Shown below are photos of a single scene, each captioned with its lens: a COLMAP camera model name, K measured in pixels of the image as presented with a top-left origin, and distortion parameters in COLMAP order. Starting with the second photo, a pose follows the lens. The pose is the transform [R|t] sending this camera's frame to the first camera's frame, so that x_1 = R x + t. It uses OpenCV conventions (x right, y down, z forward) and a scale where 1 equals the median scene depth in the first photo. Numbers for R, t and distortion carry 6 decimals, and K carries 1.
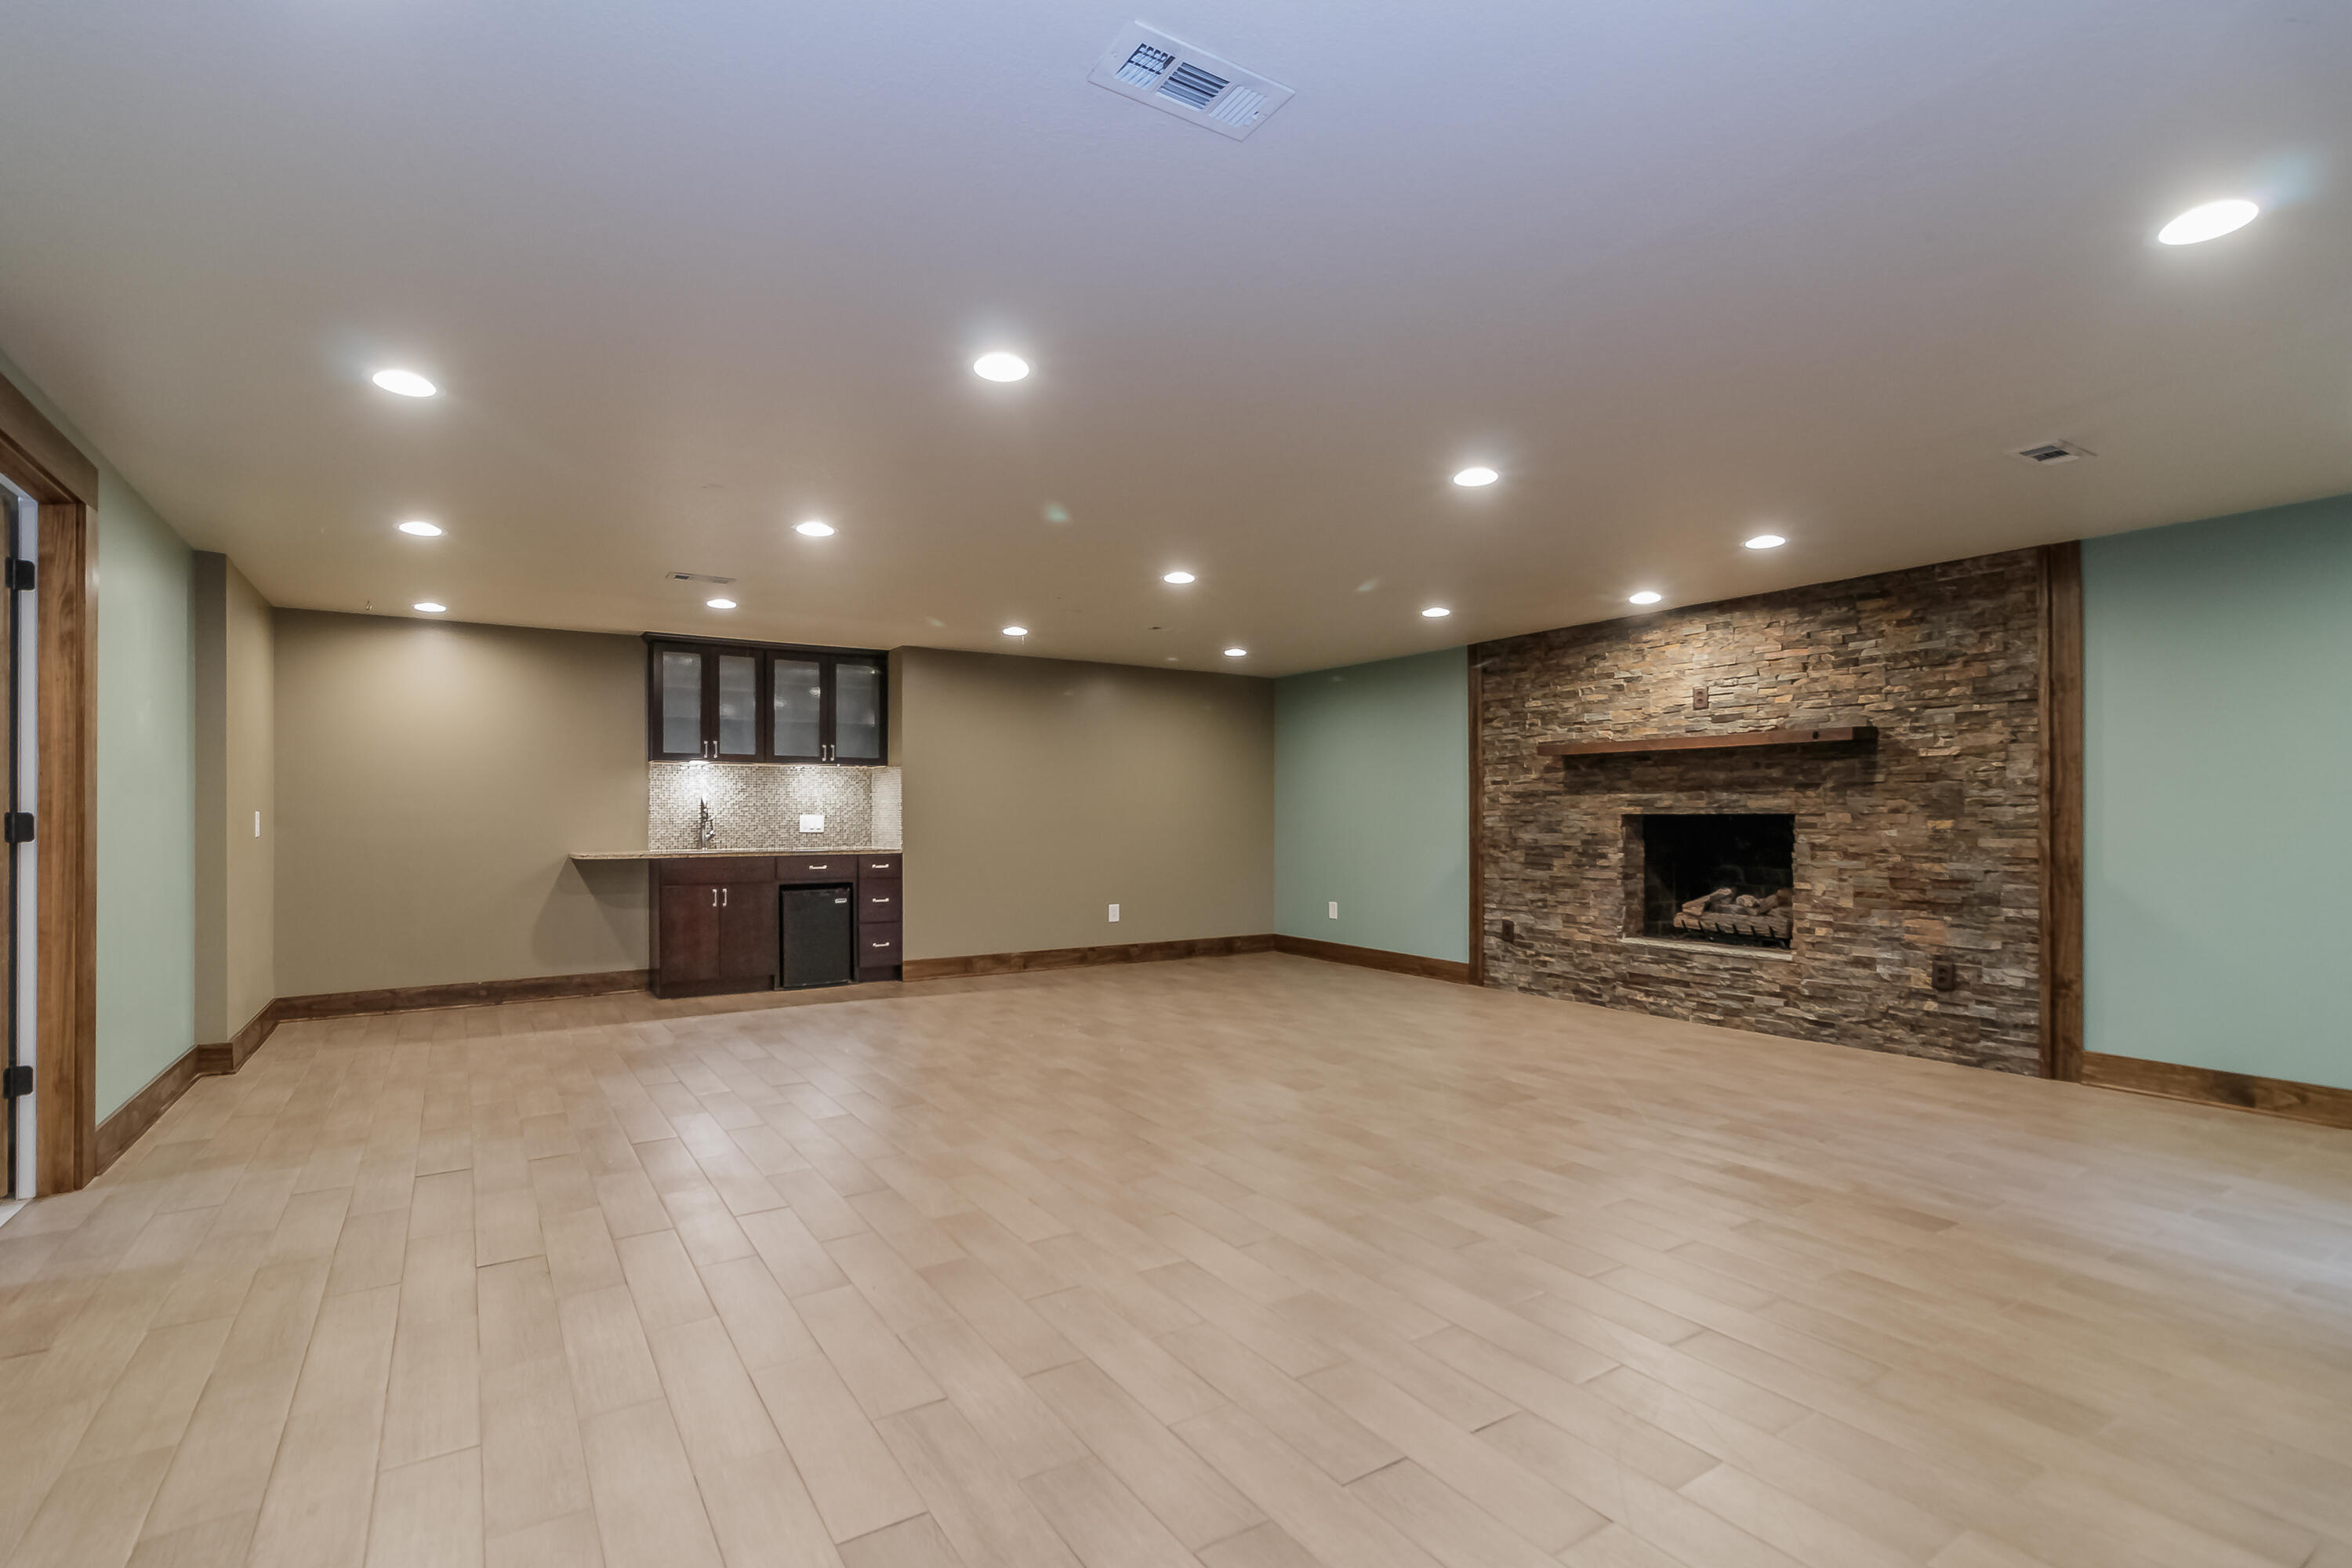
lens RADIAL K [[1114.3, 0, 1164.5], [0, 1114.3, 791.5], [0, 0, 1]] dist [0.006008, 0.000735]
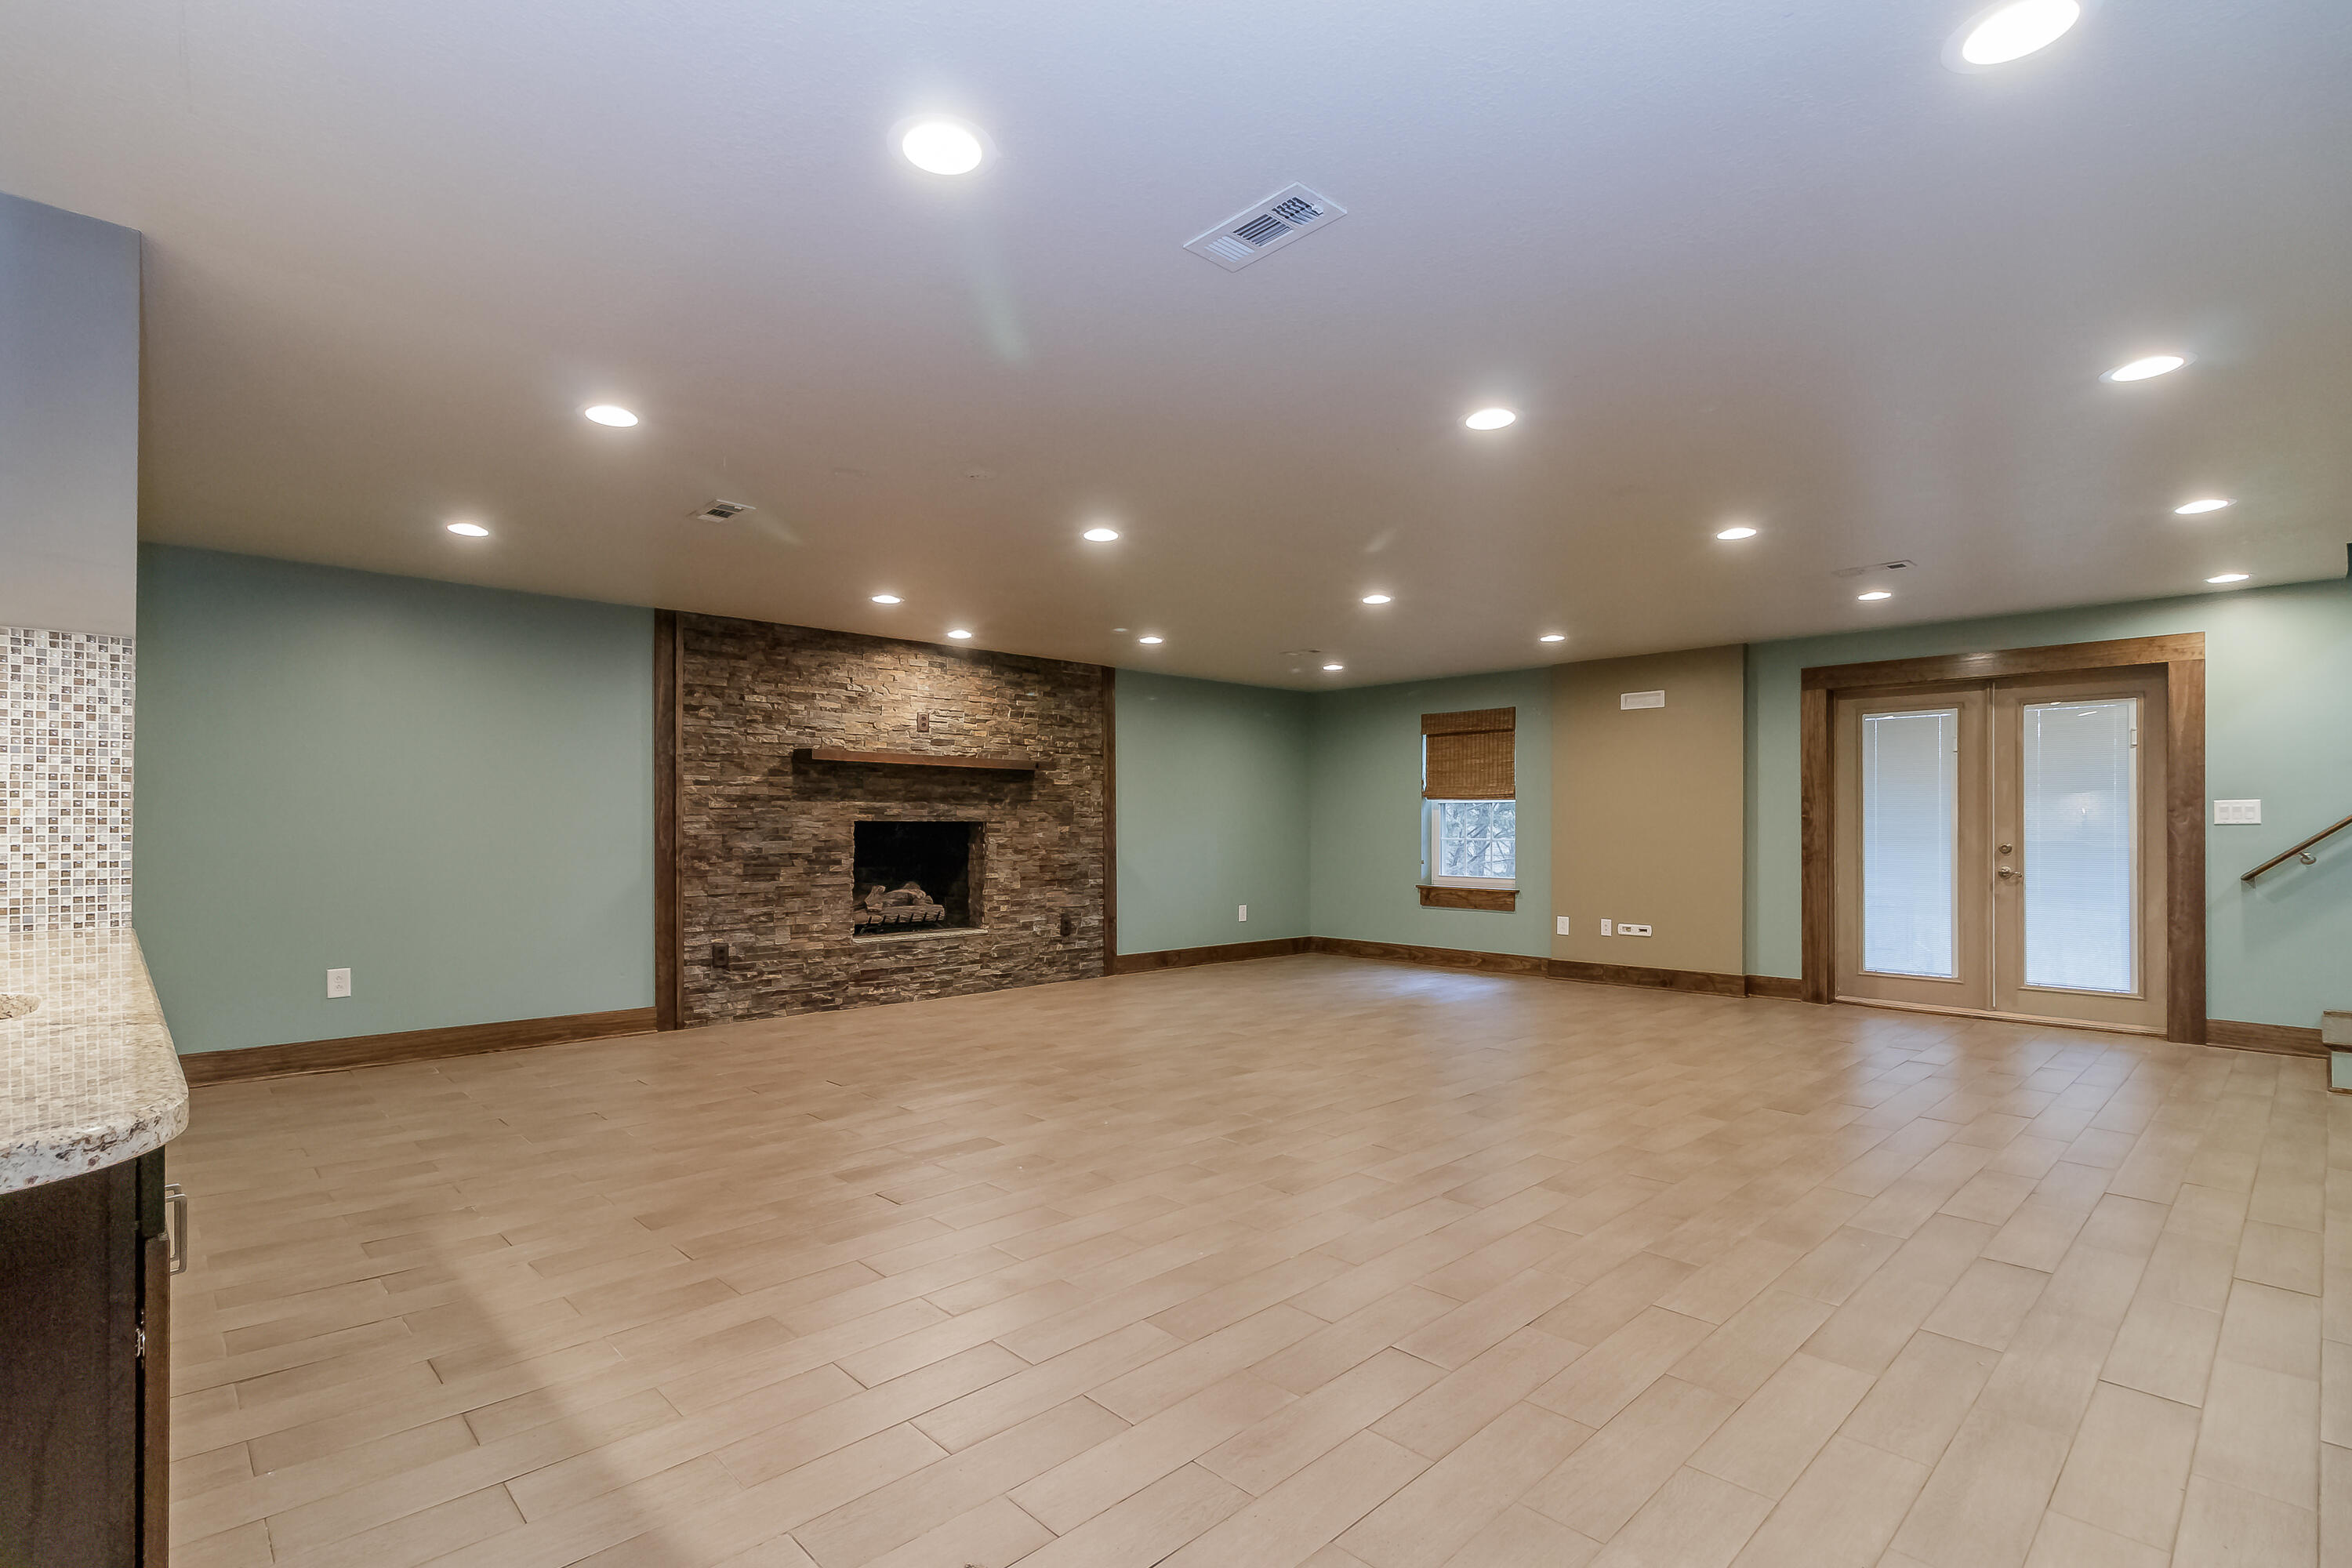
lens RADIAL K [[1114.3, 0, 1163.8], [0, 1114.3, 791.4], [0, 0, 1]] dist [0.006008, 0.000735]
pose [[-0.190257, 0.027138, 0.981359, -0.644928], [-0.026007, 0.999128, -0.032672, 0.018394], [-0.981390, -0.031738, -0.189386, 0.877075]]
